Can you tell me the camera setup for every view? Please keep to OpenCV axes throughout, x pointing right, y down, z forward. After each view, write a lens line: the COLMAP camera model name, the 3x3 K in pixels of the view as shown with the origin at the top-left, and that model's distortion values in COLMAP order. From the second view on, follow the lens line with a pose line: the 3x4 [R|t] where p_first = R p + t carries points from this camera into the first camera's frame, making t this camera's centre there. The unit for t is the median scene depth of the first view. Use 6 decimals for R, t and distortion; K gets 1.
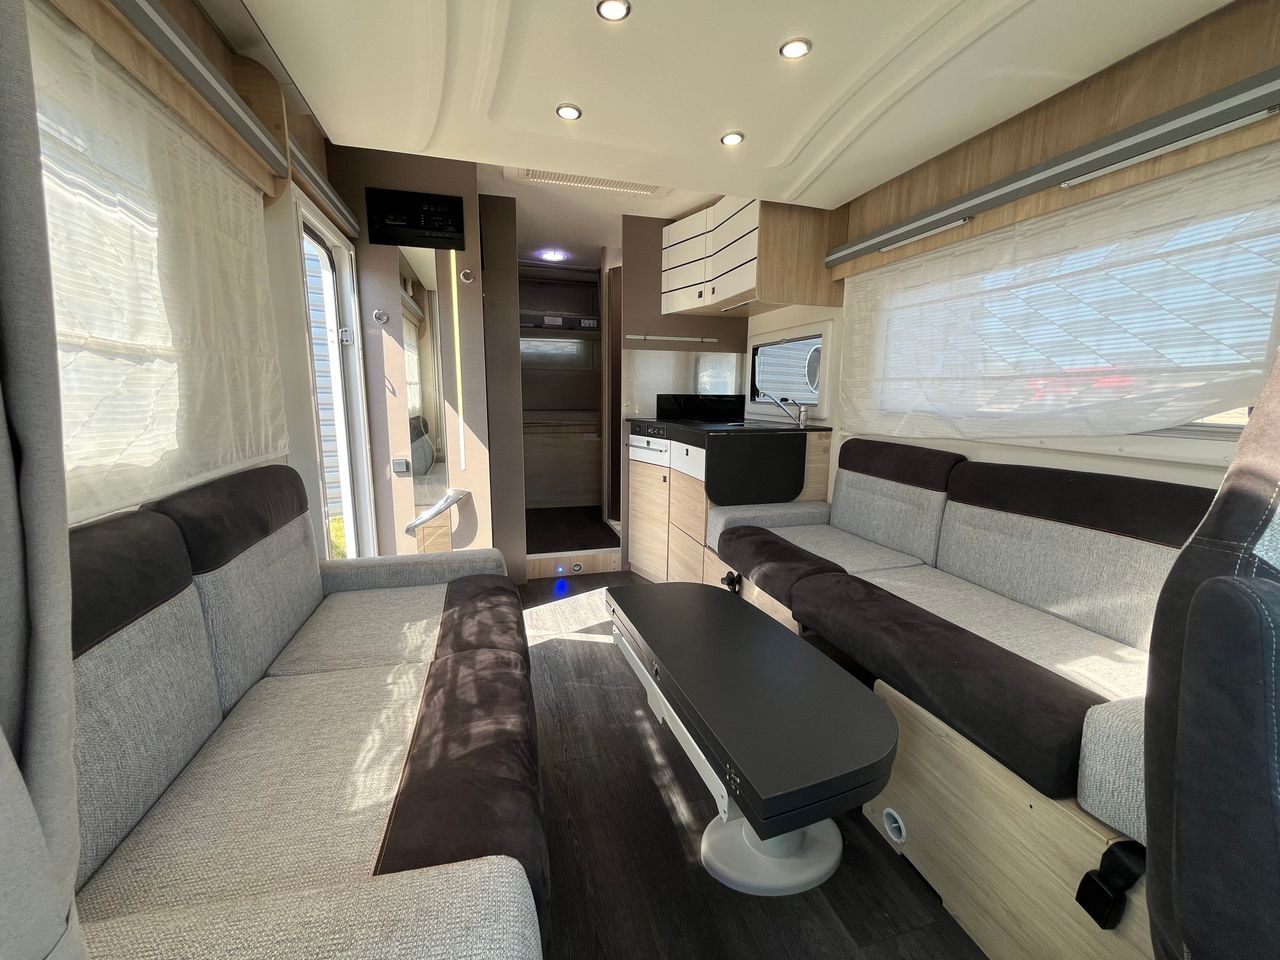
lens RADIAL K [[512.3, 0, 636.7], [0, 512.3, 488.1], [0, 0, 1]] dist [-0.007072, -0.000311]
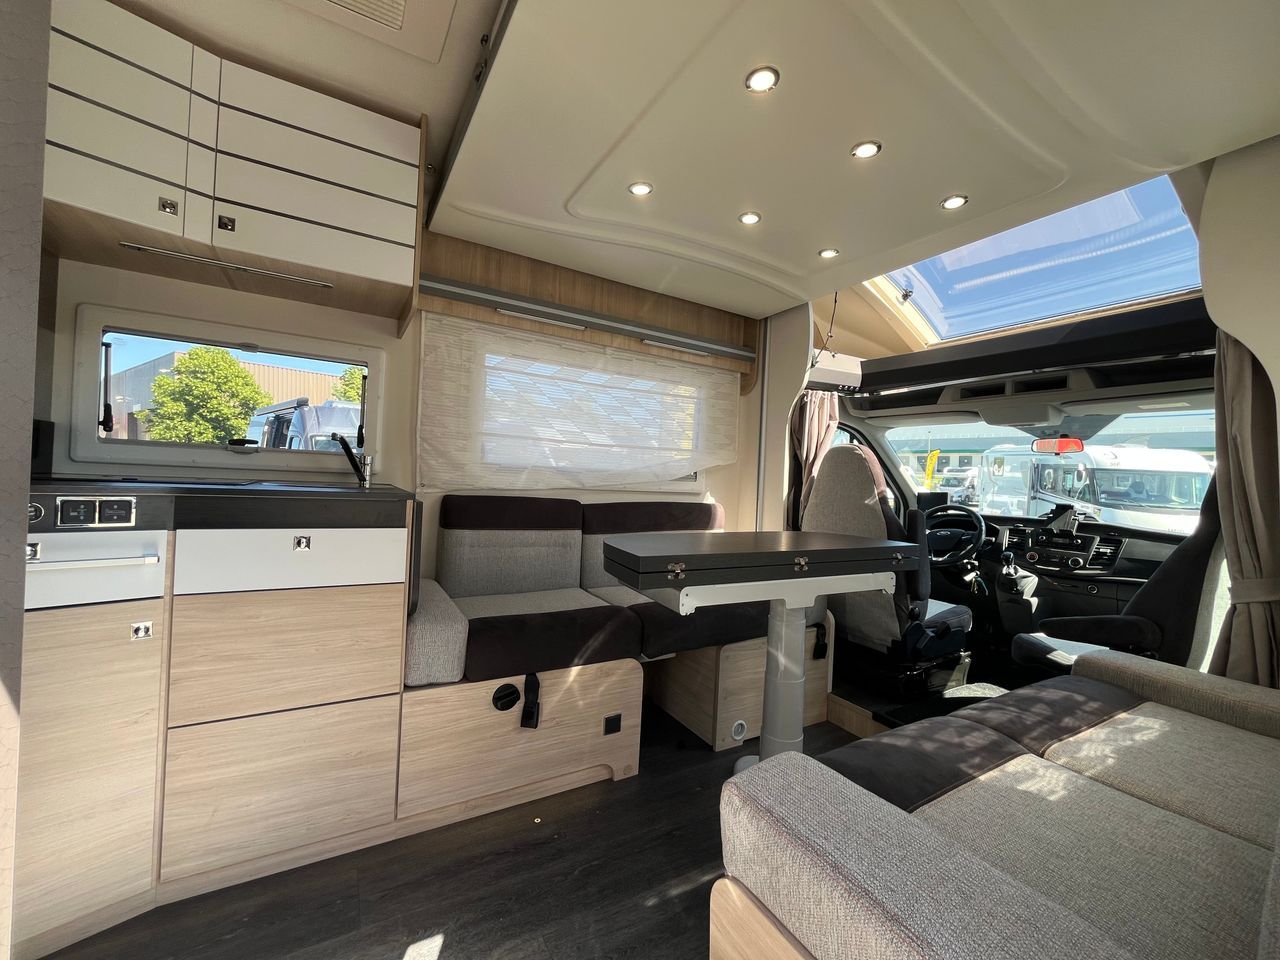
lens RADIAL K [[512.3, 0, 639.5], [0, 512.3, 478.4], [0, 0, 1]] dist [-0.007072, -0.000311]
pose [[-0.256466, -0.021175, 0.966321, -0.591427], [0.125165, 0.990614, 0.054927, -0.151360], [-0.958415, 0.135036, -0.251408, 1.025630]]
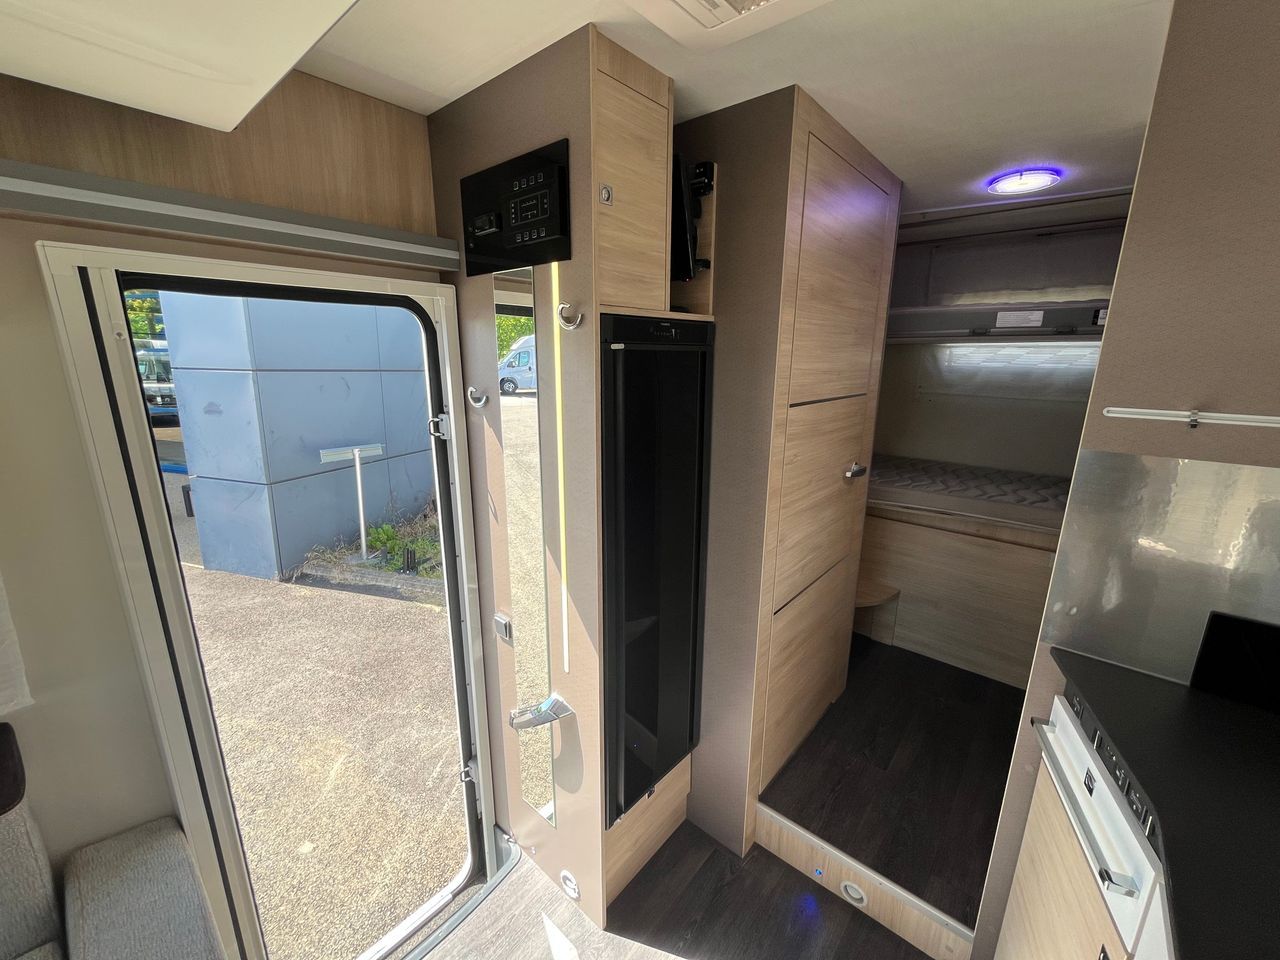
lens RADIAL K [[512.3, 0, 644.8], [0, 512.3, 478.0], [0, 0, 1]] dist [-0.007072, -0.000311]
pose [[0.560104, 0.187833, -0.806847, 0.121854], [-0.150019, 0.980851, 0.124199, -0.383155], [0.814725, 0.051478, 0.577557, 0.900742]]
